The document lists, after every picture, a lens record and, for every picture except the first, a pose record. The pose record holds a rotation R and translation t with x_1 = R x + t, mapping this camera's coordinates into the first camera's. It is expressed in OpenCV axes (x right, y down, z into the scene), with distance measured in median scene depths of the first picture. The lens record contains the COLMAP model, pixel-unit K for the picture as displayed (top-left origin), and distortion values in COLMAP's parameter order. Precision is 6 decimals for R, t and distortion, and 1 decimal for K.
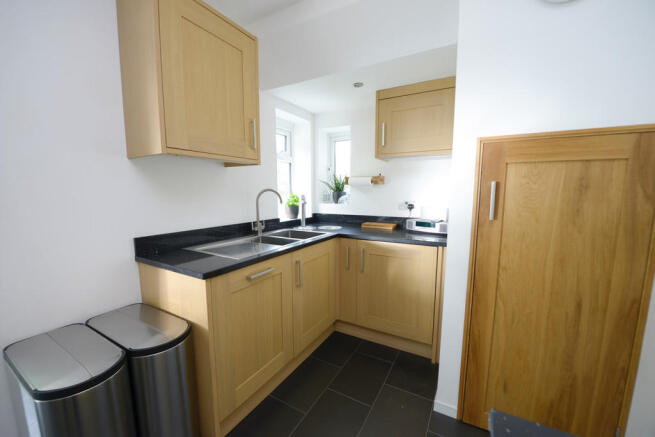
lens RADIAL K [[259.1, 0, 328.3], [0, 259.1, 221.0], [0, 0, 1]] dist [-0.002263, -0.000166]
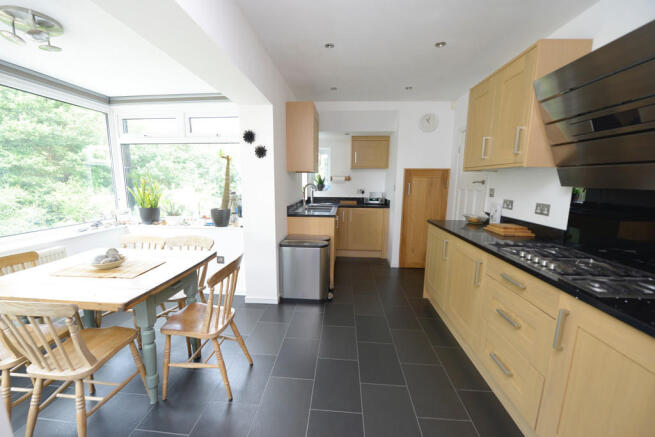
lens RADIAL K [[259.1, 0, 324.8], [0, 259.1, 220.4], [0, 0, 1]] dist [-0.002263, -0.000166]
pose [[0.900228, -0.059269, 0.431366, -0.866764], [0.043207, 0.997962, 0.046950, 0.058562], [-0.433269, -0.023627, 0.900955, -0.718364]]
